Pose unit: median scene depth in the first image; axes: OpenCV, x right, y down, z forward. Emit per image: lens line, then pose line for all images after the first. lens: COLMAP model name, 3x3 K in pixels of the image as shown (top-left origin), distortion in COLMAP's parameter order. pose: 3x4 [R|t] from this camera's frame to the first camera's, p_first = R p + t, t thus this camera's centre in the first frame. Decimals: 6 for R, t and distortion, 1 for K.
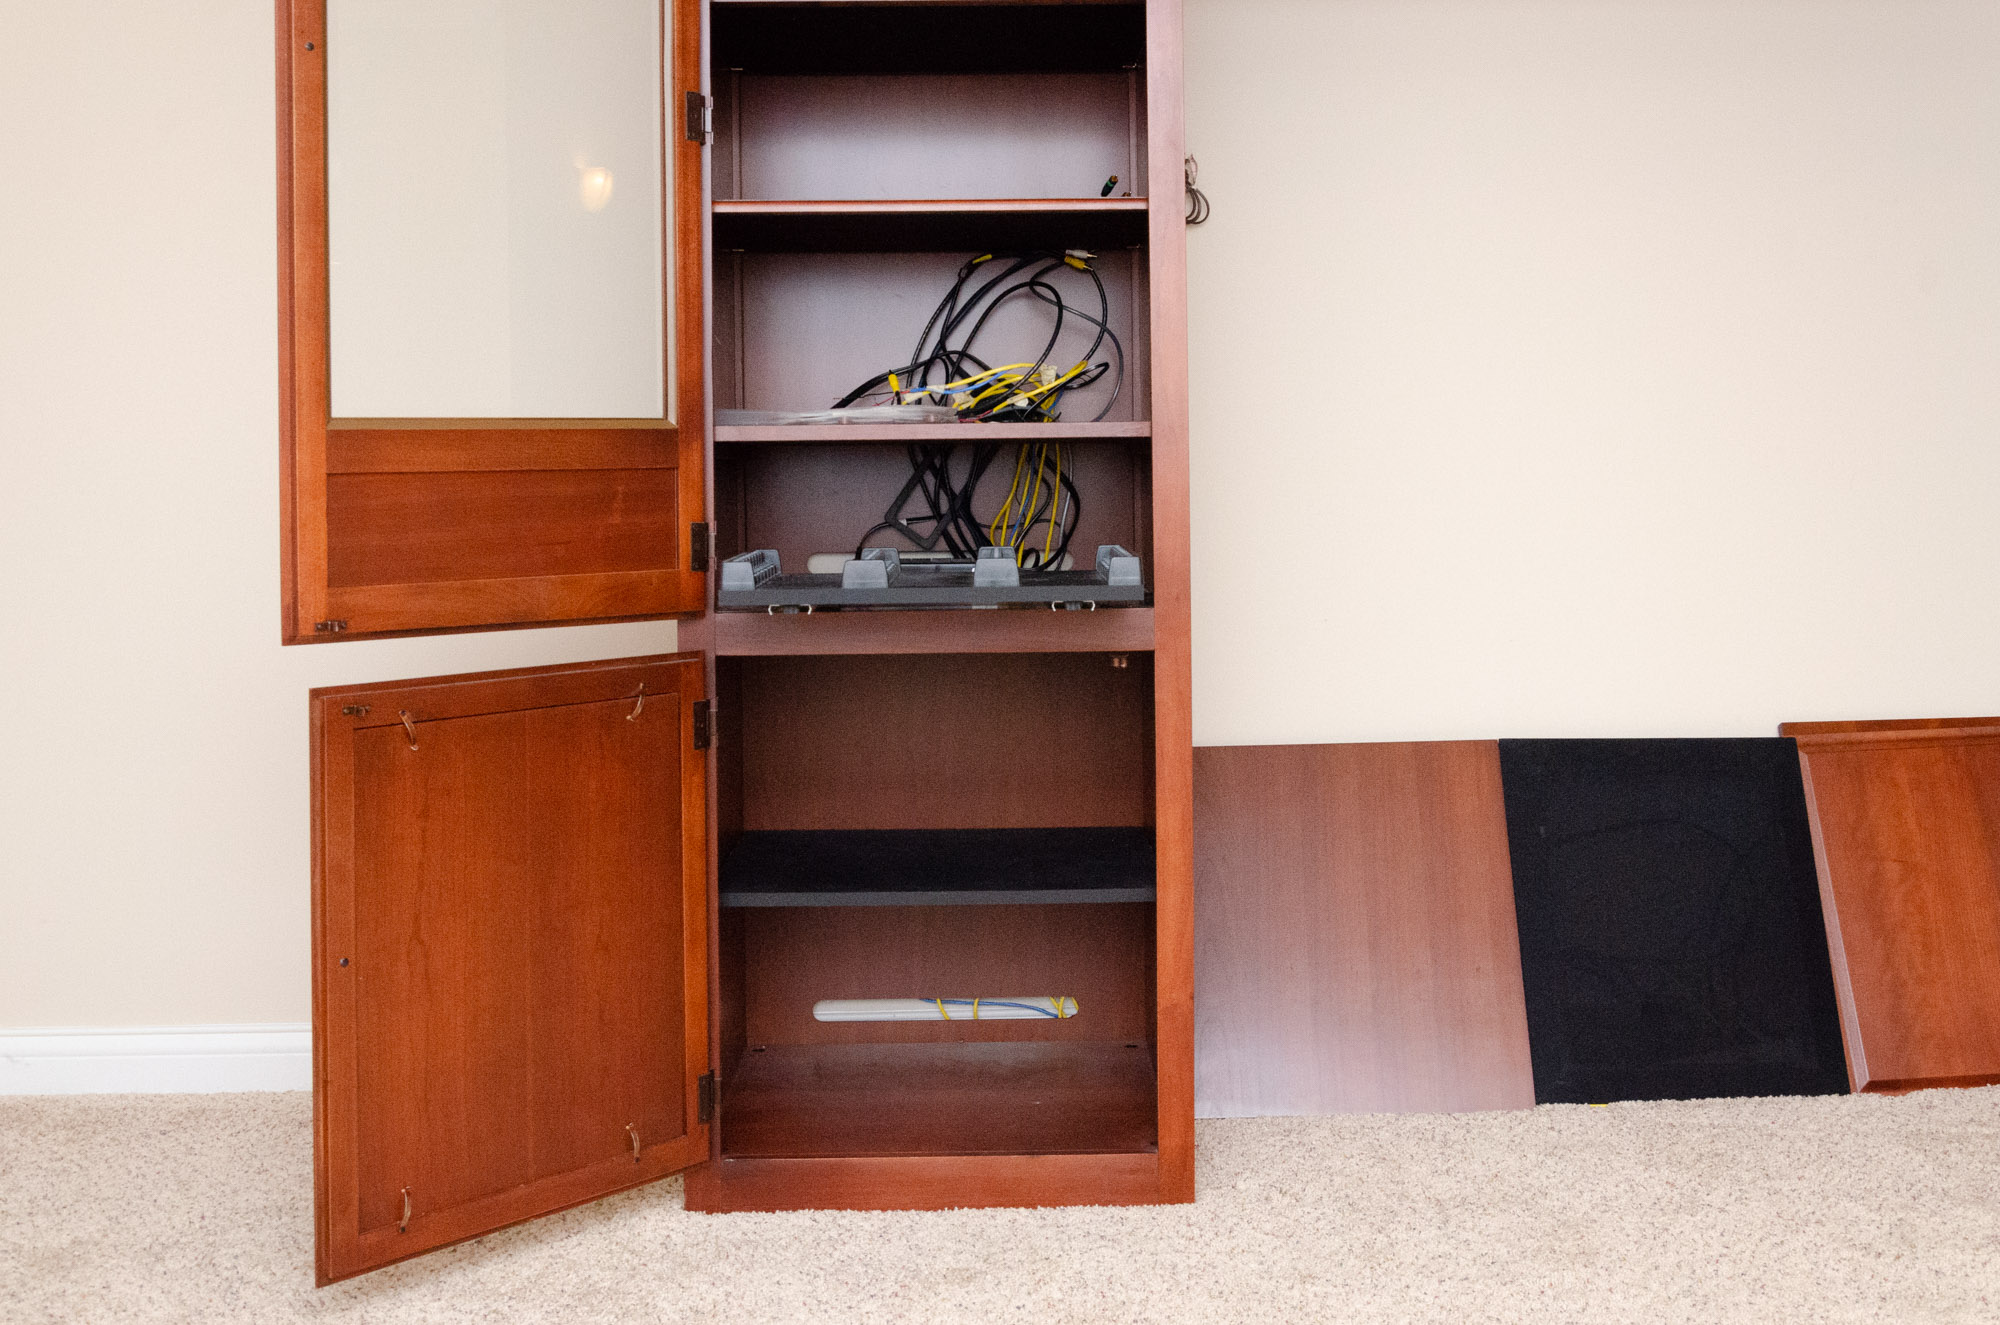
lens RADIAL K [[2270.3, 0, 1013.5], [0, 2270.3, 491.3], [0, 0, 1]] dist [-0.017023, 0.000000]
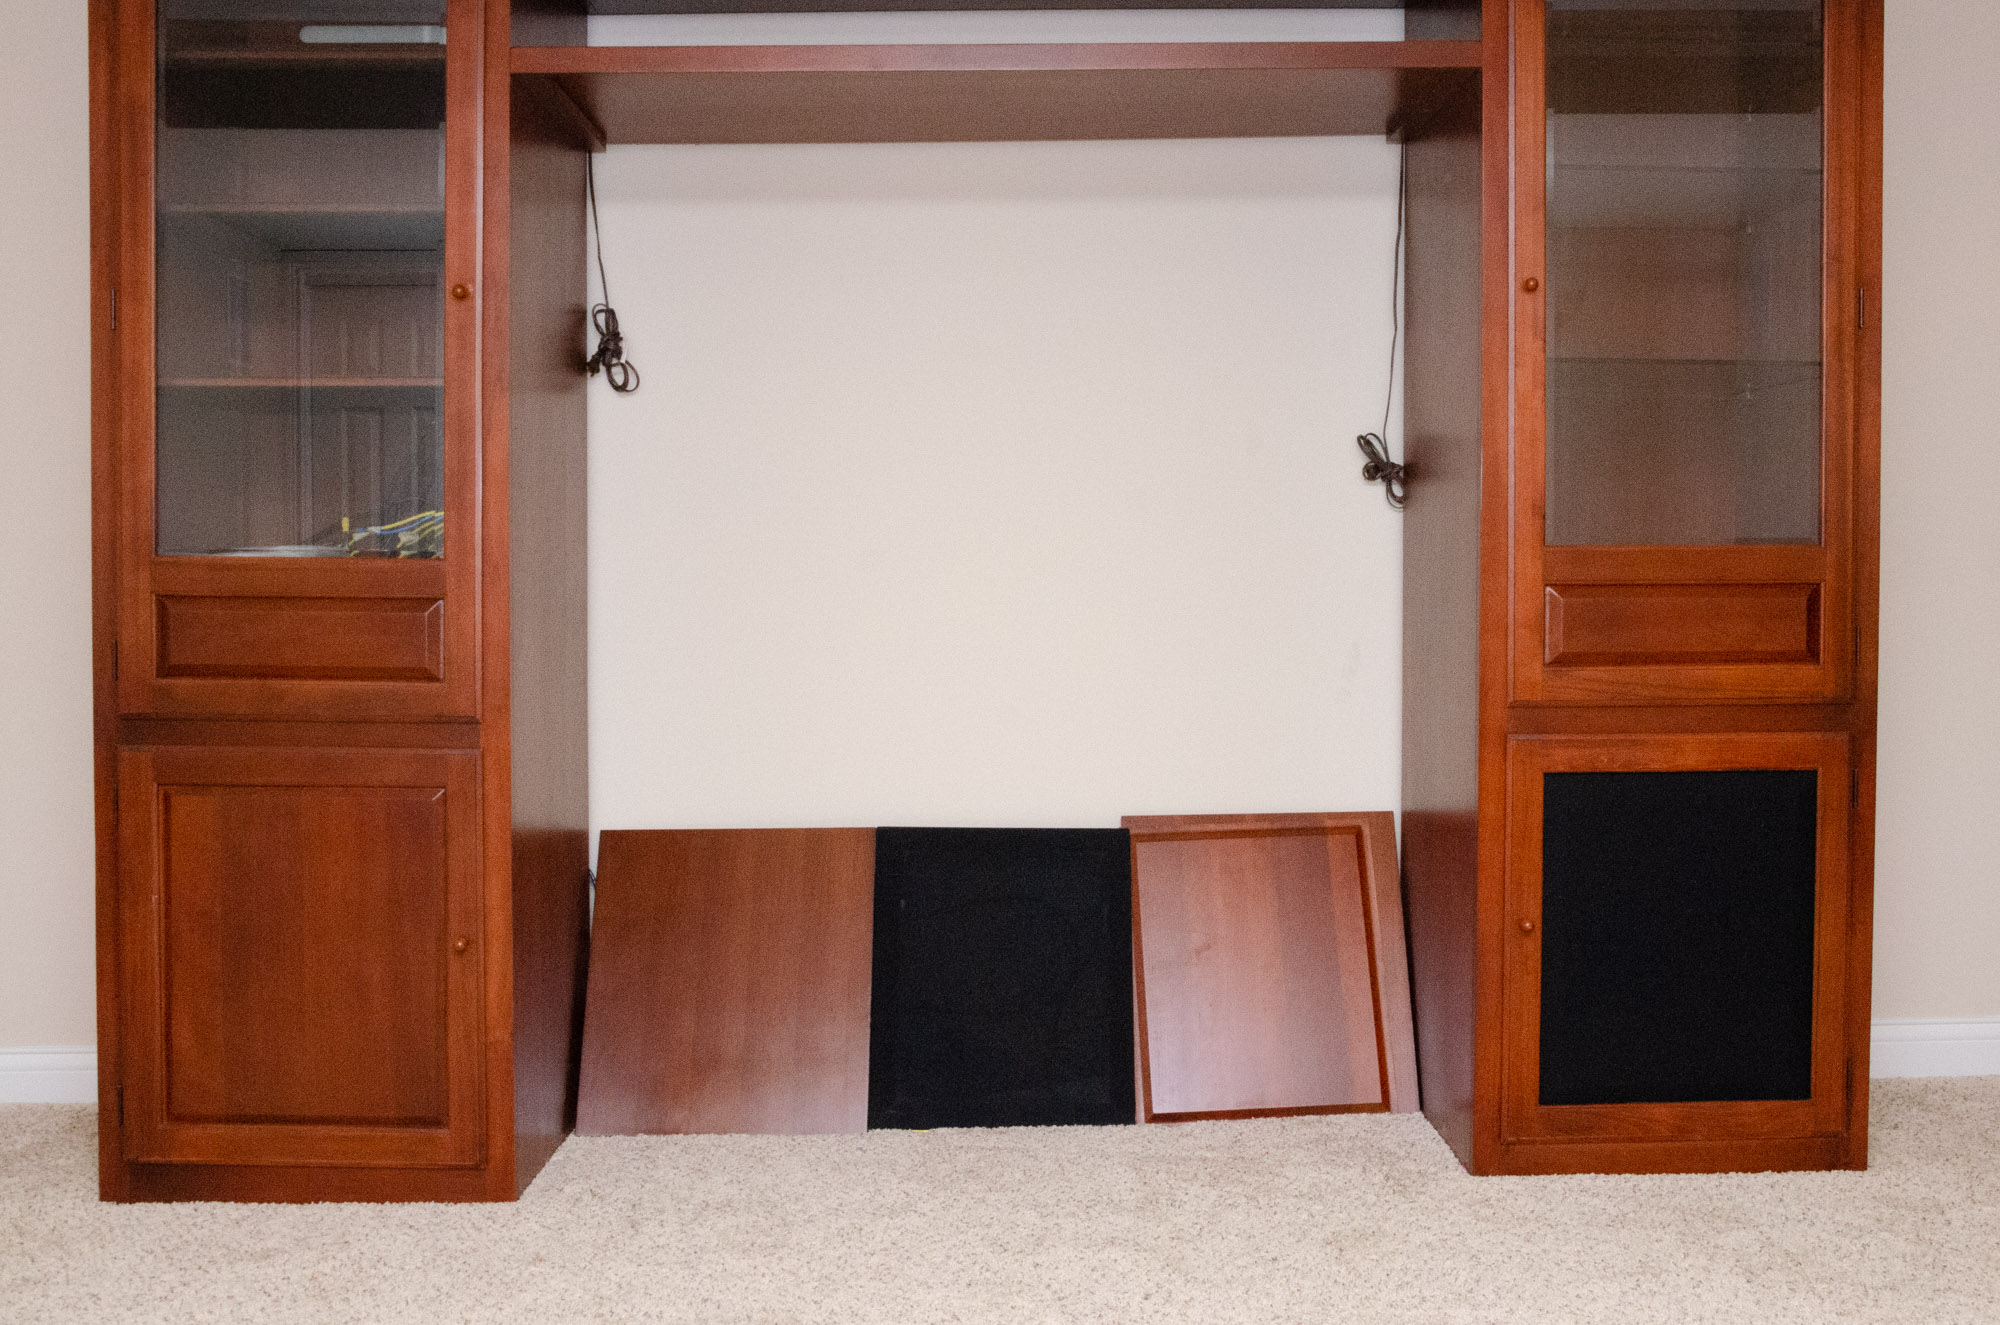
lens RADIAL K [[2018.5, 0, 1049.1], [0, 2018.5, 610.1], [0, 0, 1]] dist [-0.045939, 0.000000]
pose [[0.999927, 0.012073, 0.000093, 0.361962], [-0.012073, 0.999864, 0.011255, -0.021527], [0.000043, -0.011256, 0.999937, -0.077777]]
